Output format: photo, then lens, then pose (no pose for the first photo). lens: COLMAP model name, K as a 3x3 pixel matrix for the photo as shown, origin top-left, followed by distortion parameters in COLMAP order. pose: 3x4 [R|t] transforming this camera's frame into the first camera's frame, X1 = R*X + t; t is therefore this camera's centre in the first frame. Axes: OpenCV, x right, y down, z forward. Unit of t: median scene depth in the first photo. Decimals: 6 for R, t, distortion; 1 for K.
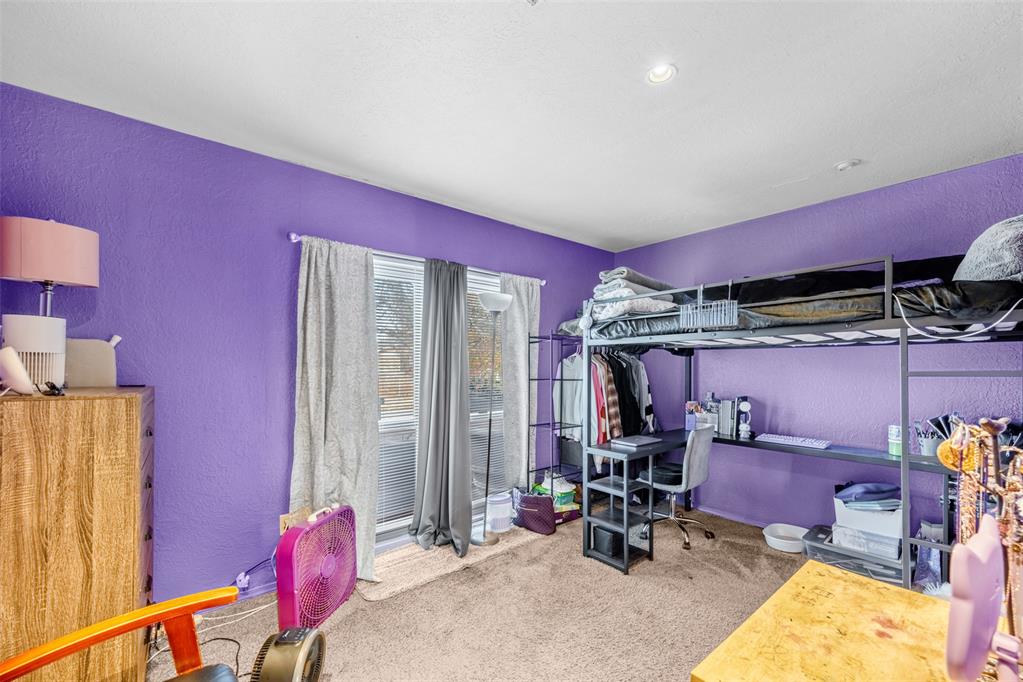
lens RADIAL K [[412.6, 0, 504.3], [0, 412.6, 348.6], [0, 0, 1]] dist [-0.000367, -0.000019]
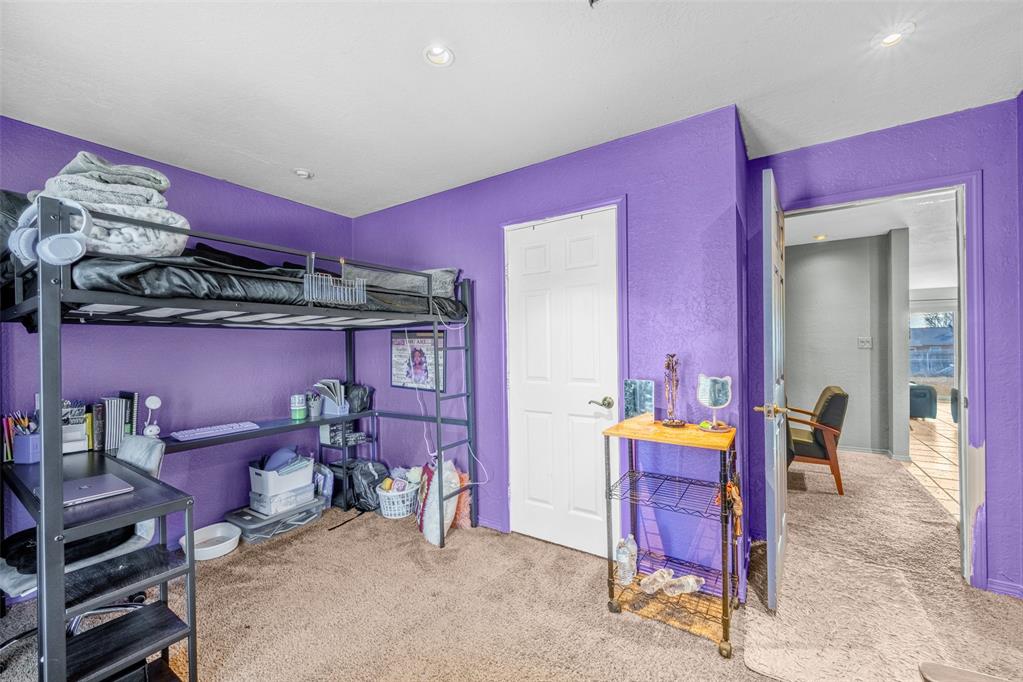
lens RADIAL K [[408.2, 0, 514.6], [0, 408.2, 341.8], [0, 0, 1]] dist [-0.001025, -0.000257]
pose [[-0.327351, 0.019764, 0.944696, -0.416768], [-0.017356, 0.999487, -0.026924, 0.043659], [-0.944743, -0.025210, -0.326840, 0.771857]]
